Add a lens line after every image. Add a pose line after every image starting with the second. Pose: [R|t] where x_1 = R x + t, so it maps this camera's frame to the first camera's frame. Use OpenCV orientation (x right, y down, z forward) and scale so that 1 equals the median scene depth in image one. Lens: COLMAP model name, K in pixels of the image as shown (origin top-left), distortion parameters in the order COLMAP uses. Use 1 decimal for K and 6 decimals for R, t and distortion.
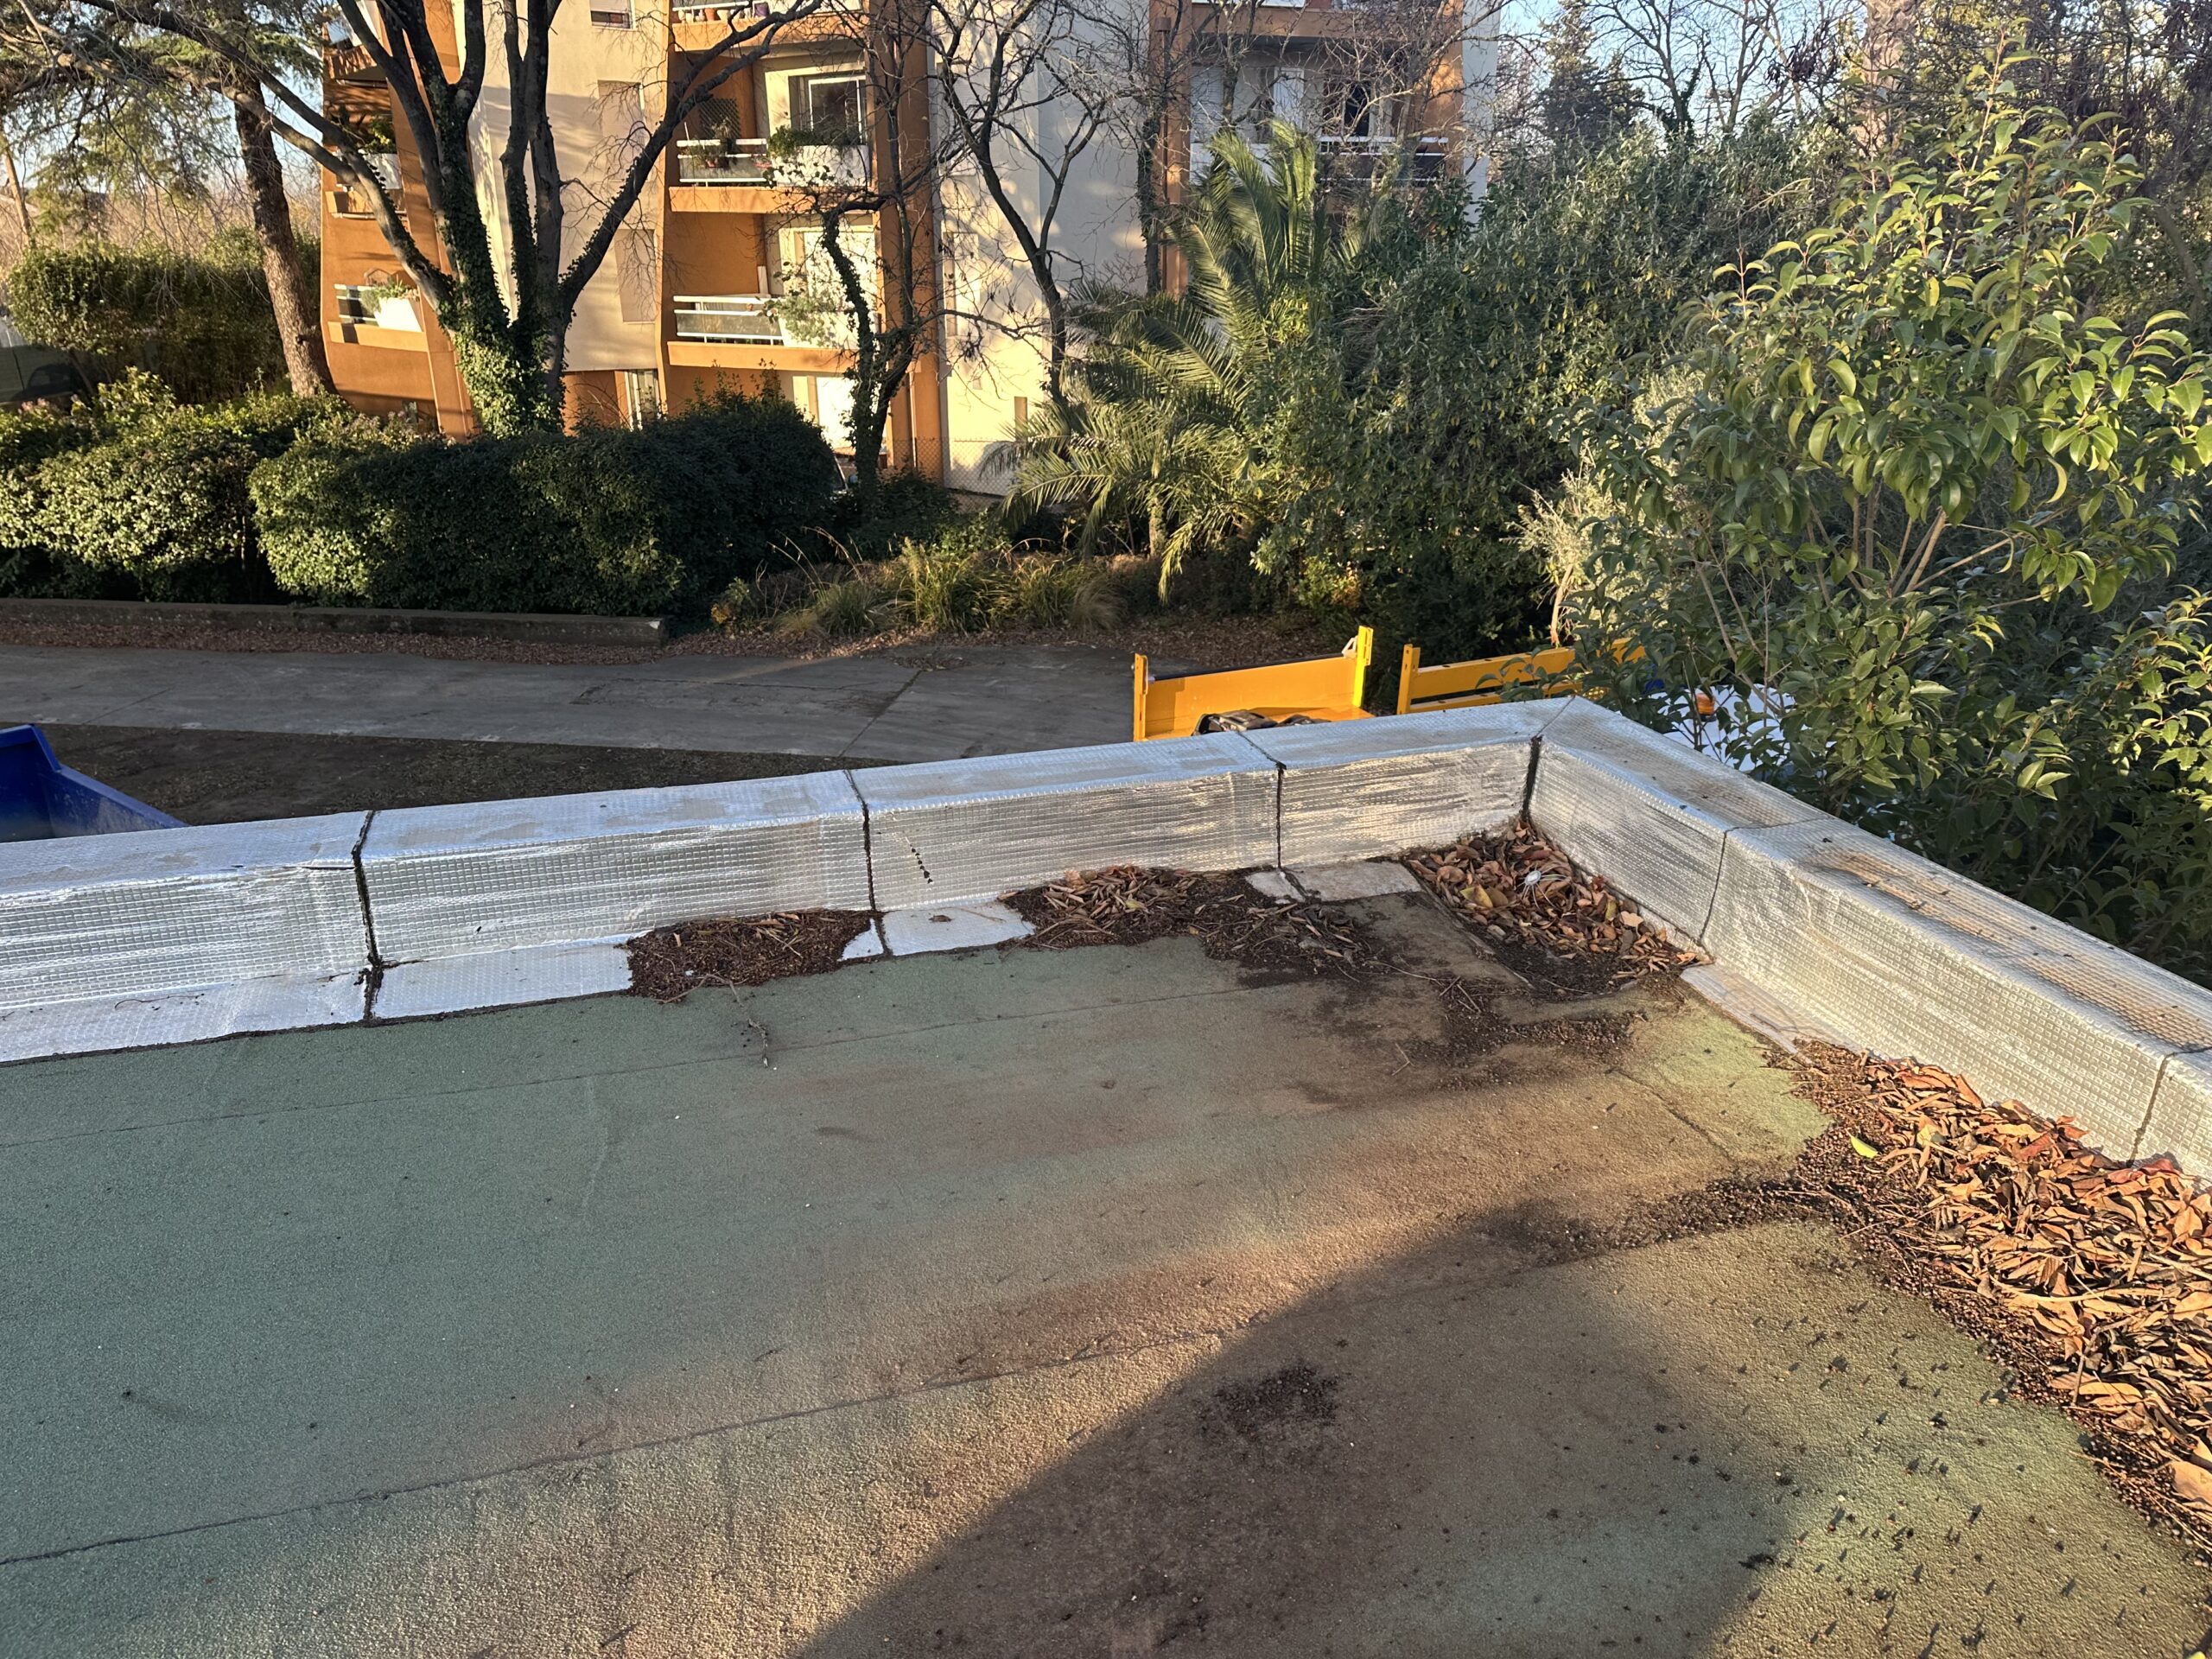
lens RADIAL K [[1564.3, 0, 1109.9], [0, 1564.3, 829.3], [0, 0, 1]] dist [0.028638, -0.006053]
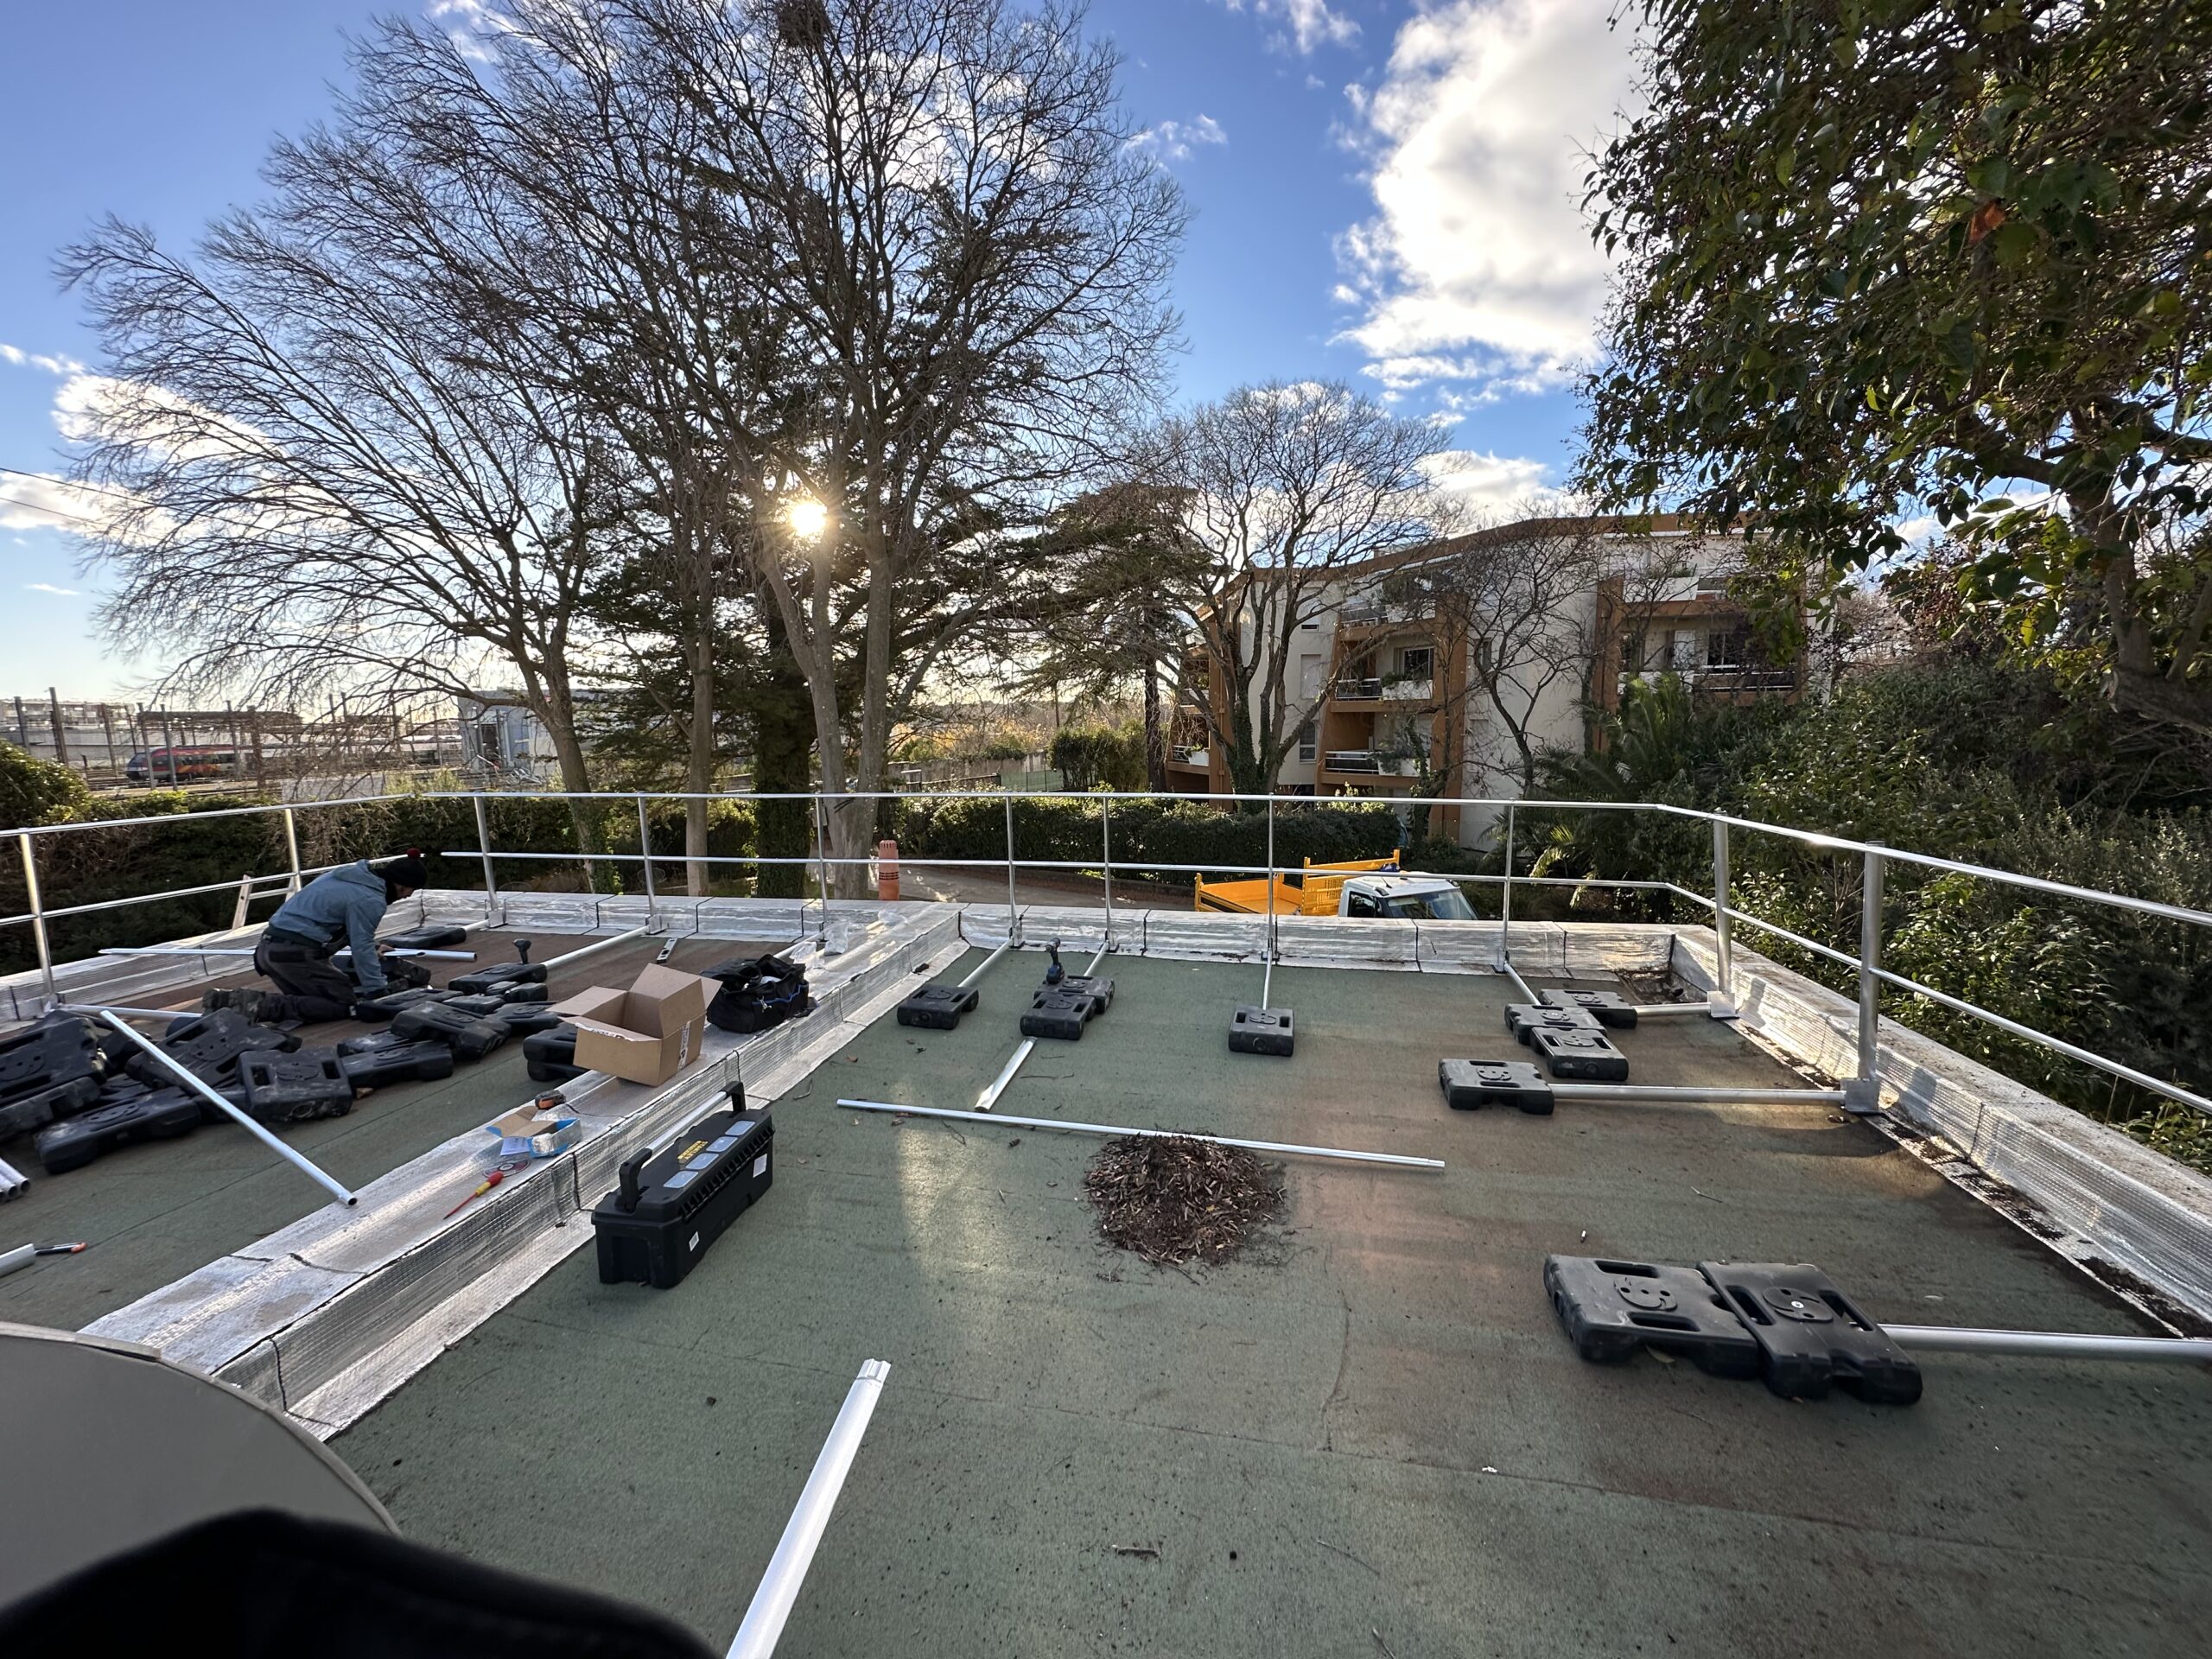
lens RADIAL K [[893.3, 0, 1098.1], [0, 893.3, 828.7], [0, 0, 1]] dist [0.002614, 0.000107]
pose [[0.880506, 0.050222, -0.471368, 0.022294], [-0.157810, 0.968708, -0.191575, 0.042396], [0.446996, 0.243069, 0.860878, -0.158616]]
